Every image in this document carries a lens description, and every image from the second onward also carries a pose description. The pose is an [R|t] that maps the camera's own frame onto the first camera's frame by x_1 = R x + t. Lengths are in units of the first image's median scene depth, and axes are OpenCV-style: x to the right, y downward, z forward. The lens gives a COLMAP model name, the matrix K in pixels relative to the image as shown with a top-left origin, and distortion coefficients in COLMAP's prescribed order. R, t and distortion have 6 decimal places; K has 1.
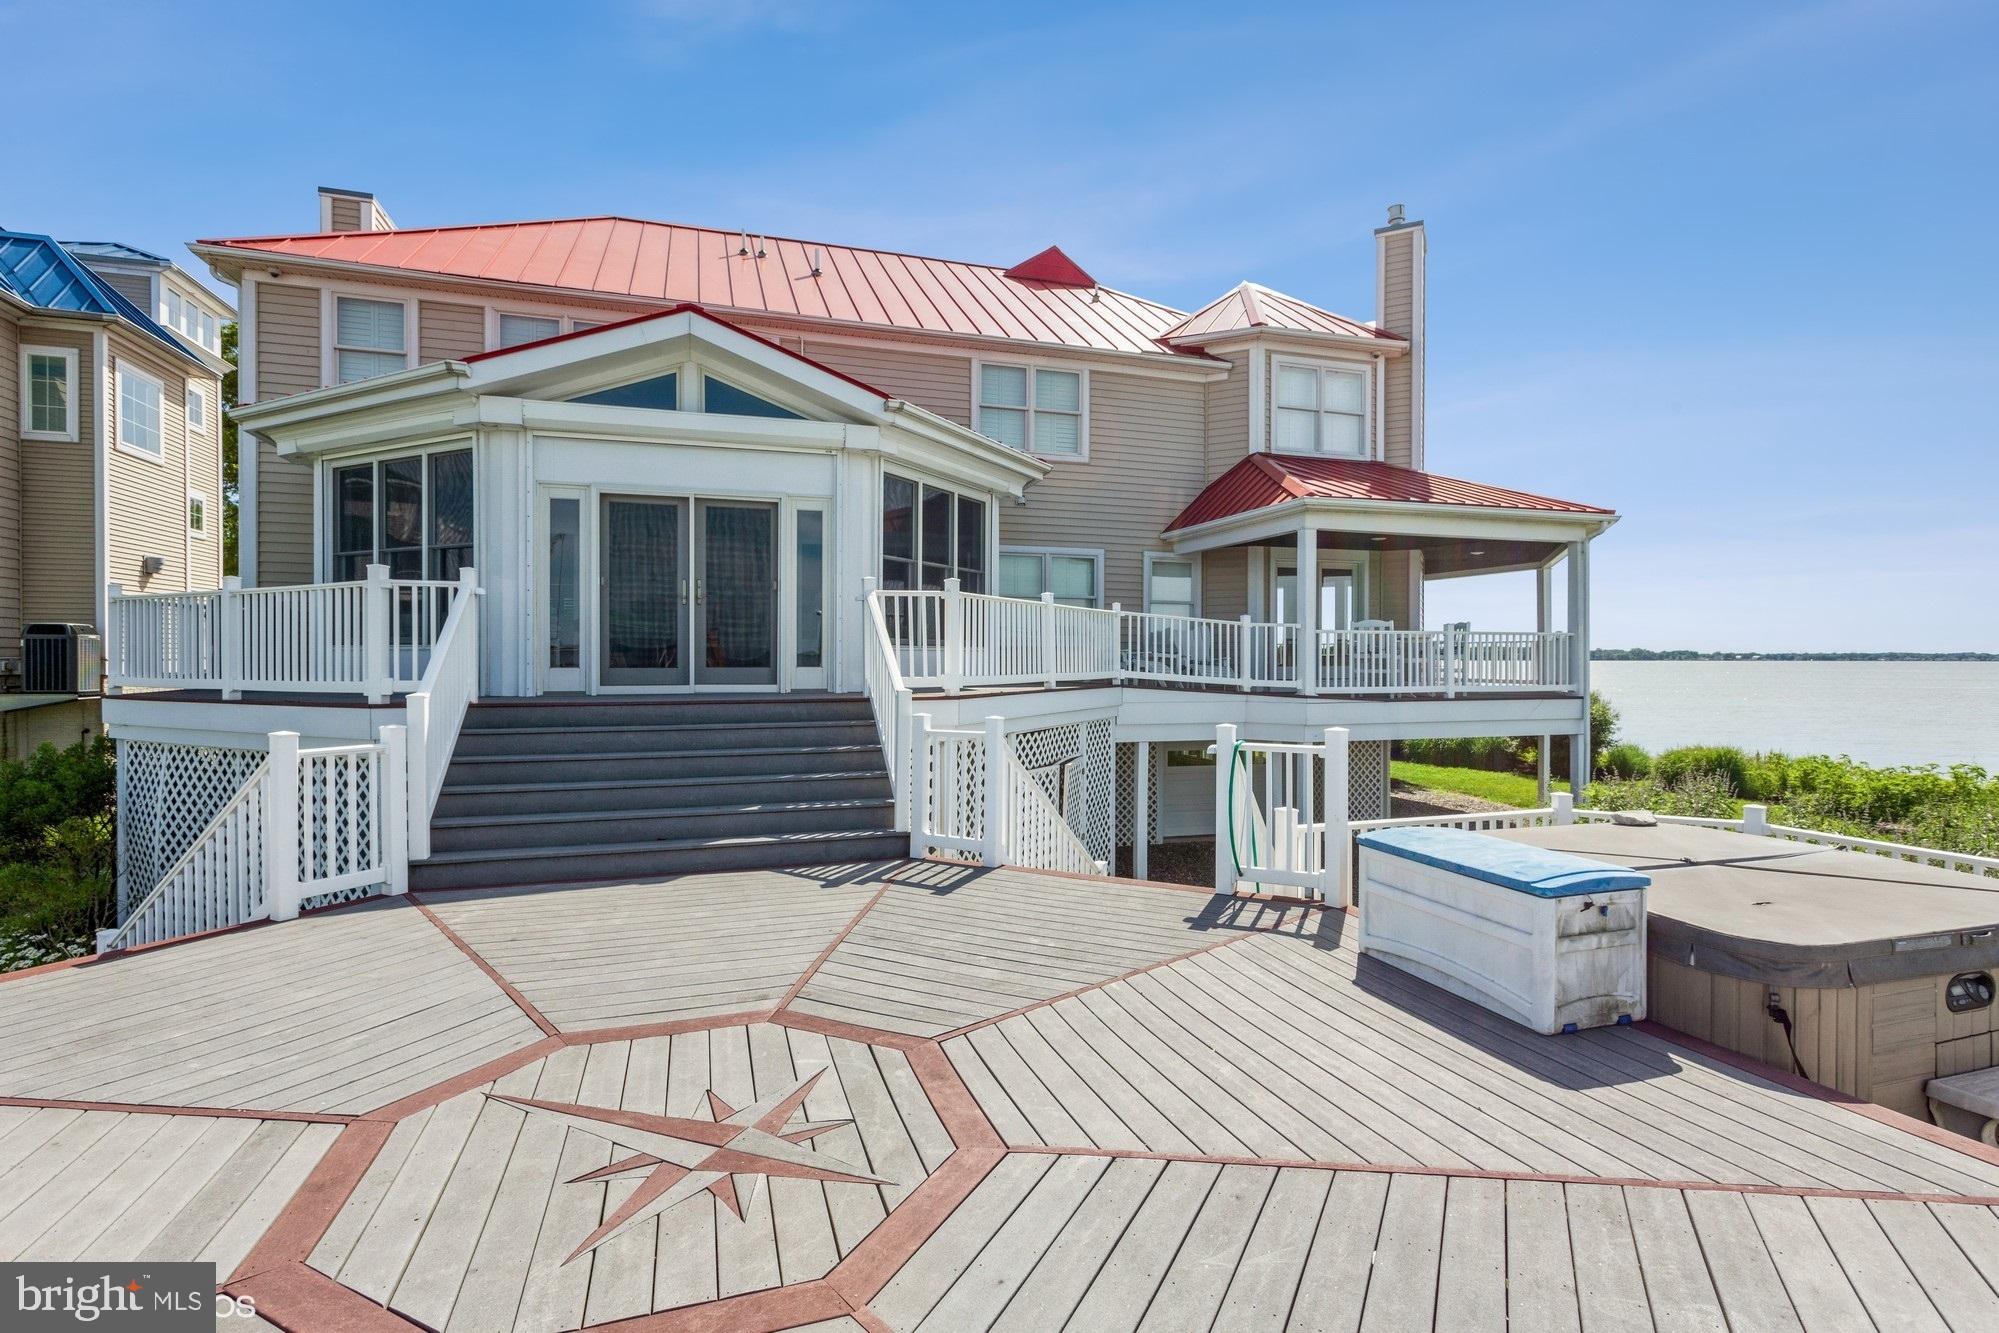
lens RADIAL K [[945.5, 0, 999.5], [0, 945.5, 666.5], [0, 0, 1]] dist [0.000447, 0.000175]
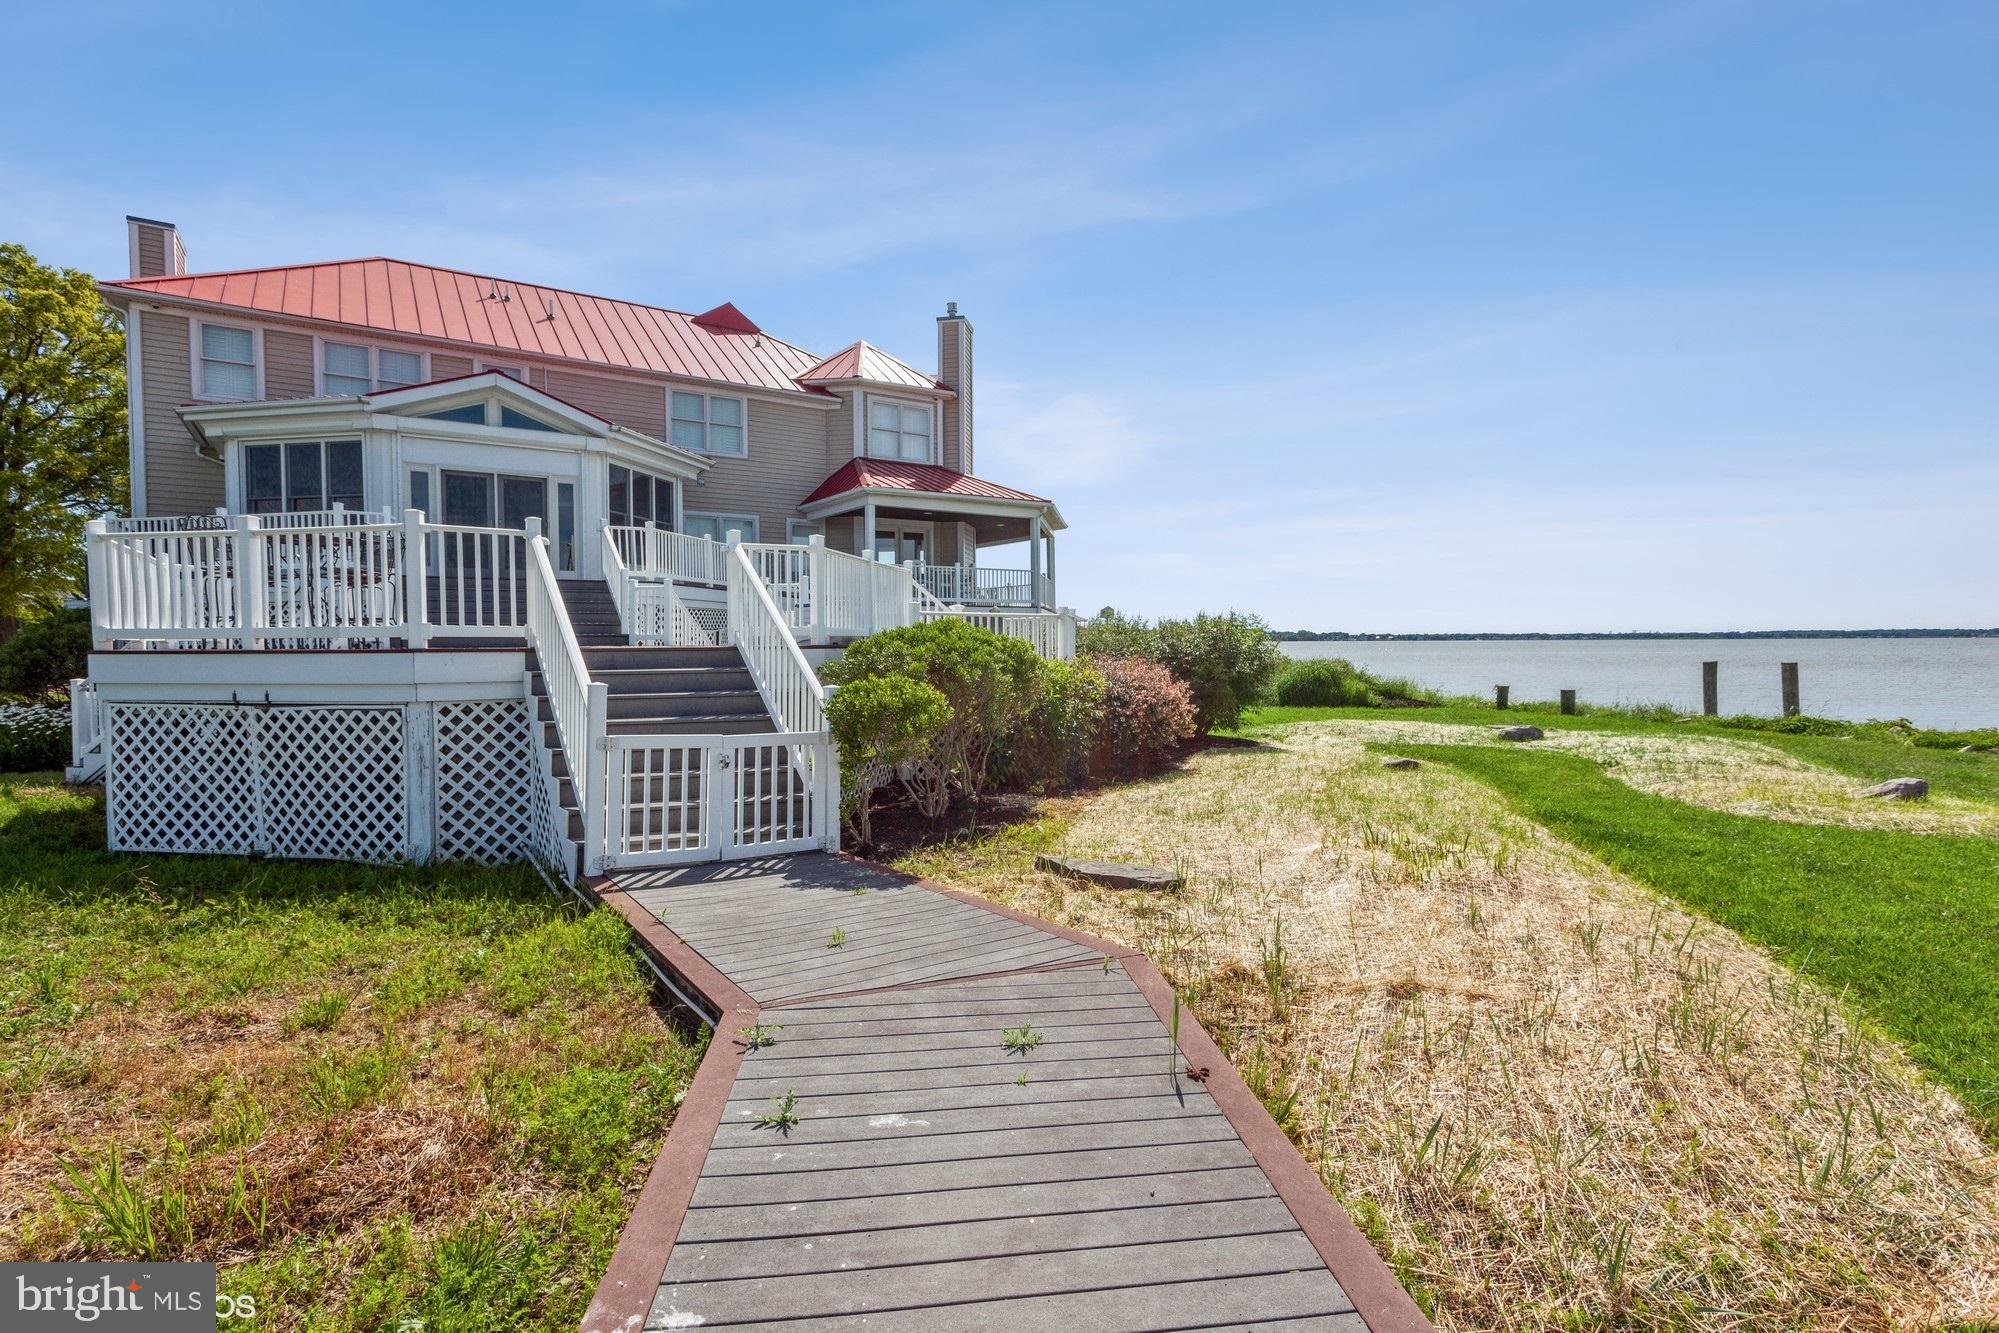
lens RADIAL K [[945.5, 0, 999.5], [0, 945.5, 666.5], [0, 0, 1]] dist [0.000447, 0.000175]
pose [[0.959657, -0.015444, 0.280747, 0.053371], [0.010771, 0.999777, 0.018180, 0.104557], [-0.280965, -0.014423, 0.959610, -0.632131]]
